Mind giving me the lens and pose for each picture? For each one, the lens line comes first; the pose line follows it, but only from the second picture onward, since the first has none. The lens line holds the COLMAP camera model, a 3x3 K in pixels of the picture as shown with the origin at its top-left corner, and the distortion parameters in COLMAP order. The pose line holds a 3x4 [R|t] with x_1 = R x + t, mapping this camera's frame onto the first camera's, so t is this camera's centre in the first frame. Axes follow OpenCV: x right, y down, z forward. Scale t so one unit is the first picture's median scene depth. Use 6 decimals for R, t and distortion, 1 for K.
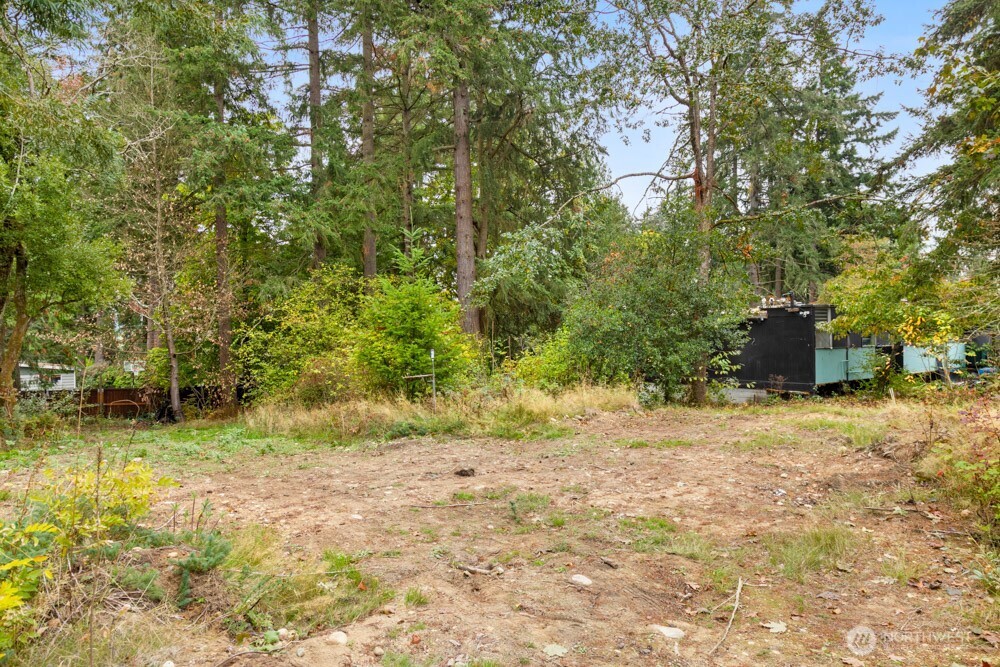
lens RADIAL K [[670.0, 0, 504.6], [0, 670.0, 337.0], [0, 0, 1]] dist [0.008014, 0.000688]
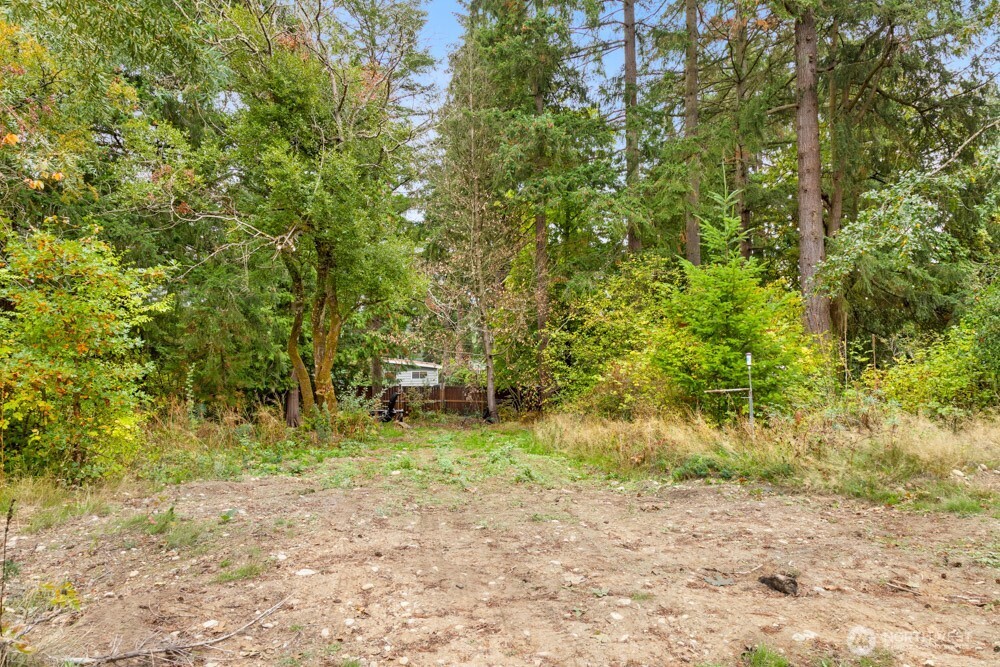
lens RADIAL K [[663.3, 0, 506.3], [0, 663.3, 337.9], [0, 0, 1]] dist [0.006321, -0.000272]
pose [[0.878712, 0.001292, -0.477351, 0.001050], [-0.002992, 0.999992, -0.002800, 0.003265], [0.477343, 0.003889, 0.878708, 0.162690]]
